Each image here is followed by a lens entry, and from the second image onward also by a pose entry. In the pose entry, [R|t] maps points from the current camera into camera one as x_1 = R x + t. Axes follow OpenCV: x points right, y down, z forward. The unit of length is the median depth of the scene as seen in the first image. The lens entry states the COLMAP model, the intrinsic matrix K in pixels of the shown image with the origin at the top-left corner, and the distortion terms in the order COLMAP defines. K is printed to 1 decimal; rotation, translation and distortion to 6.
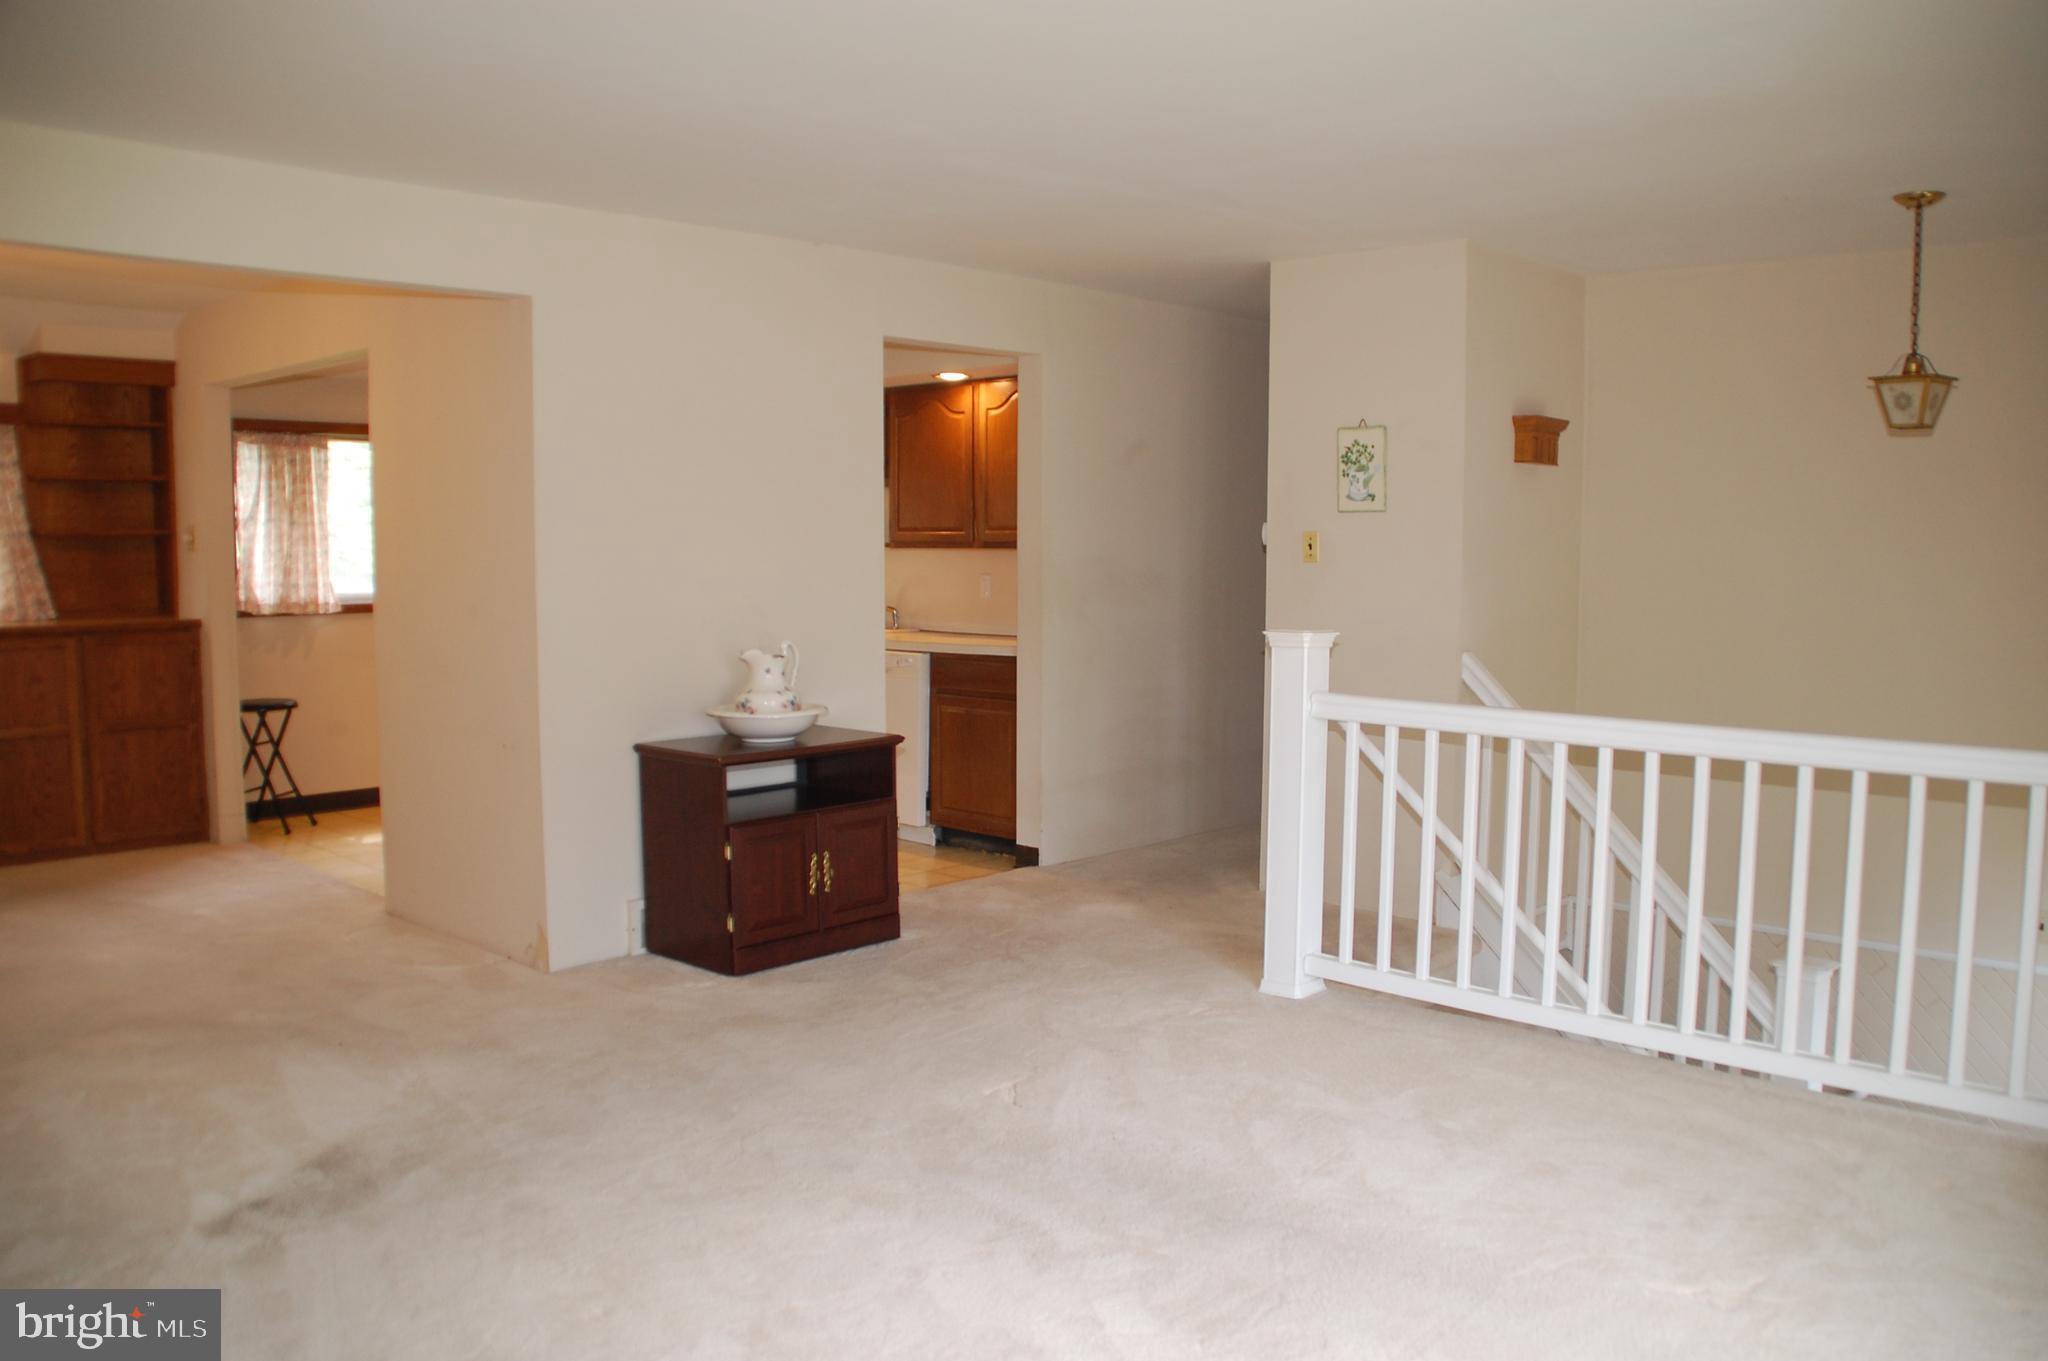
lens RADIAL K [[1701.5, 0, 1014.8], [0, 1701.5, 690.3], [0, 0, 1]] dist [-0.104389, 0.076821]
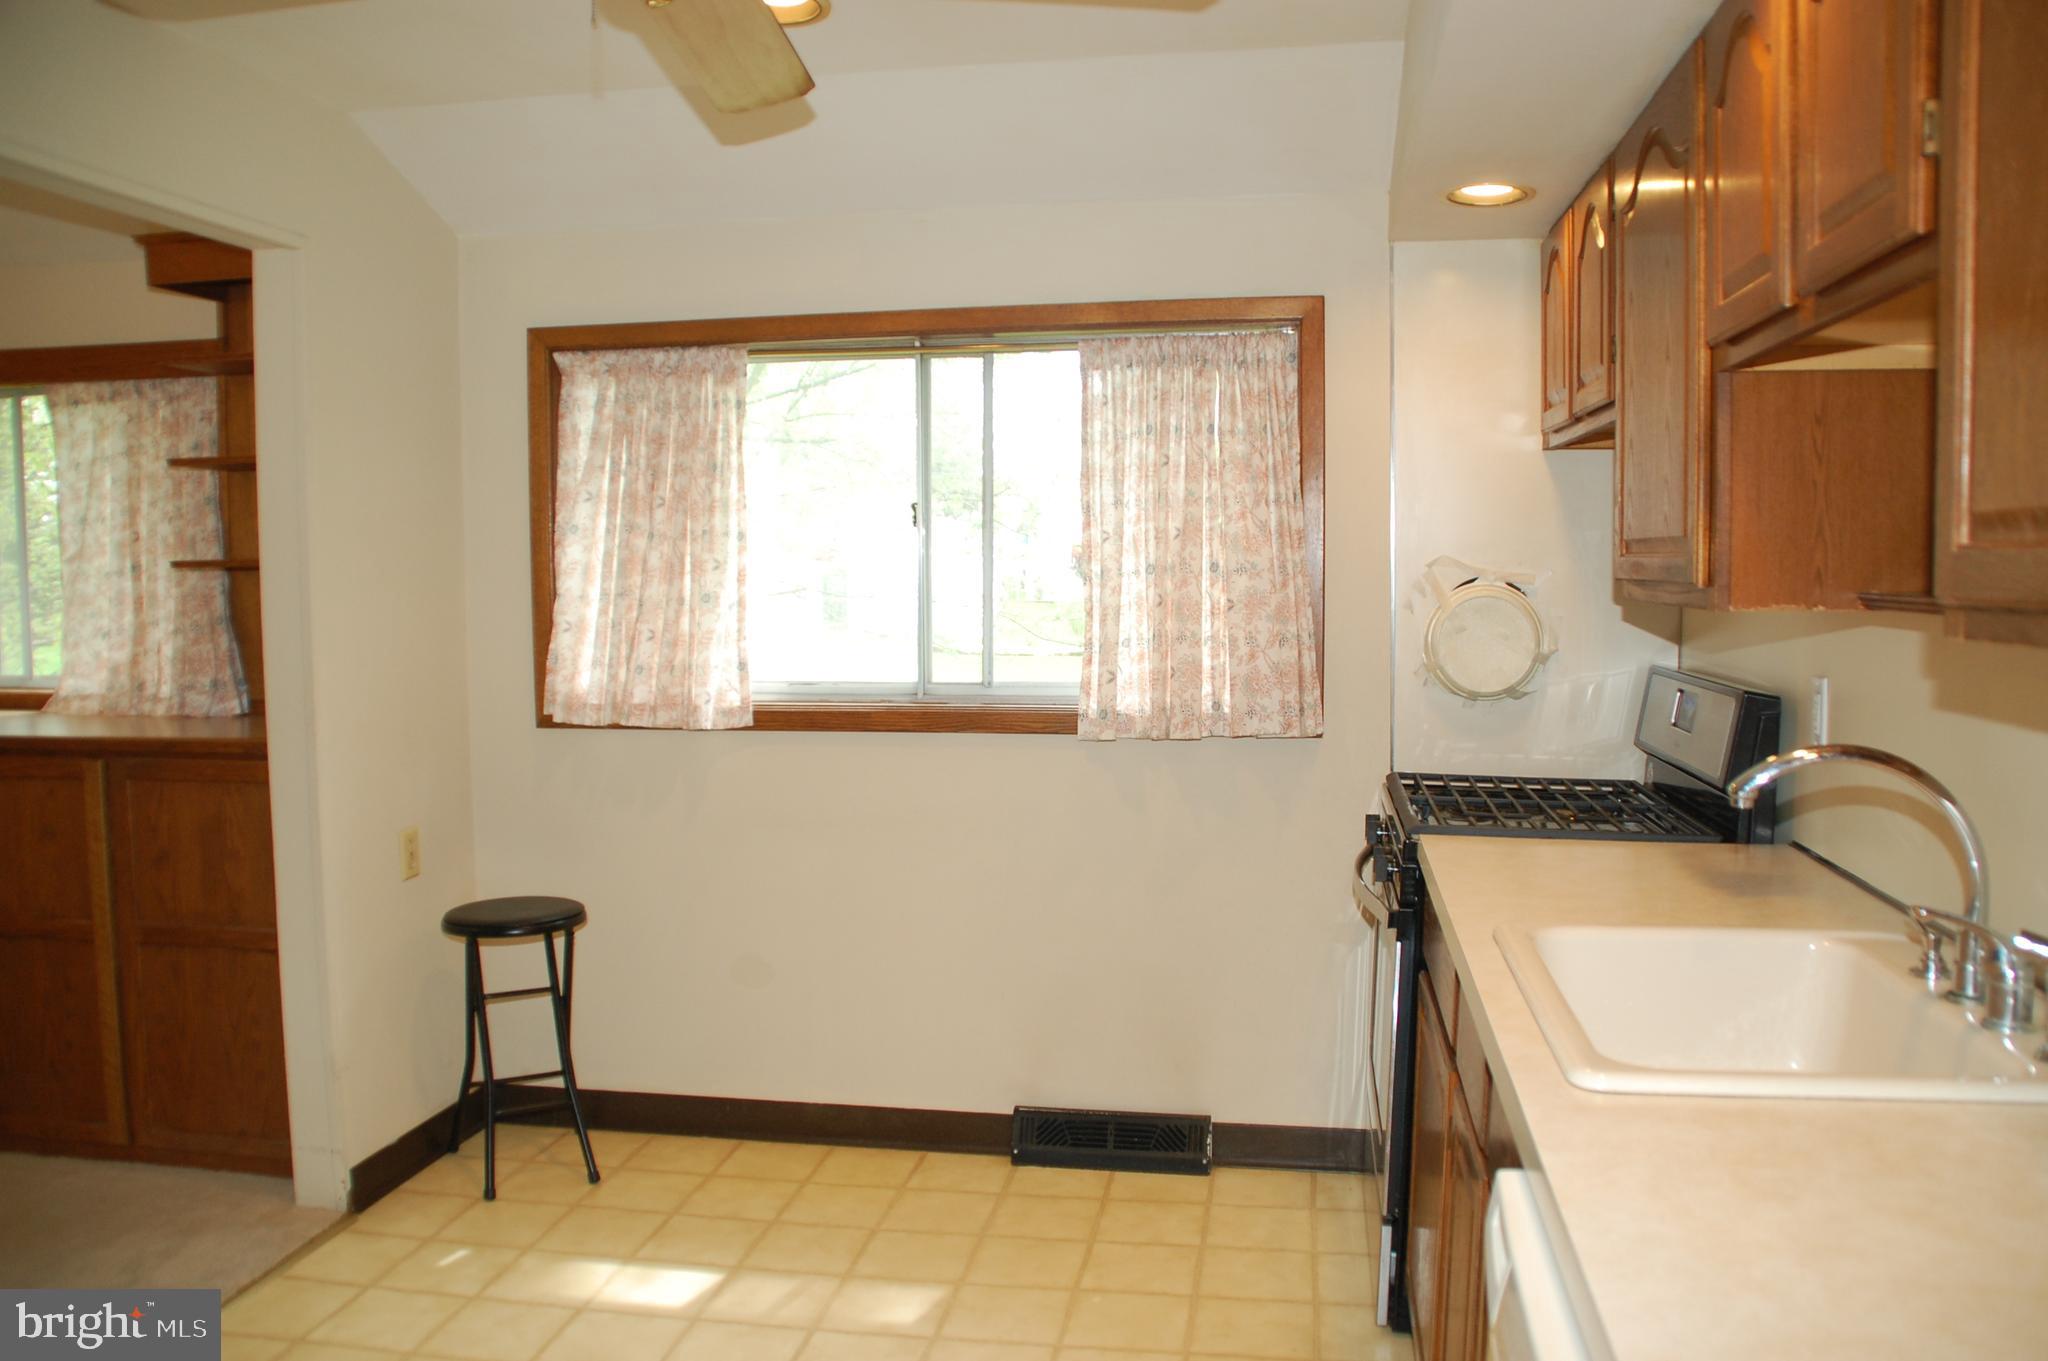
lens RADIAL K [[1701.5, 0, 1011.1], [0, 1701.5, 665.7], [0, 0, 1]] dist [-0.104389, 0.076821]
pose [[0.534290, 0.047800, -0.843949, 0.032227], [-0.064154, 0.997813, 0.015900, -0.081121], [0.842863, 0.045648, 0.536188, 0.870983]]
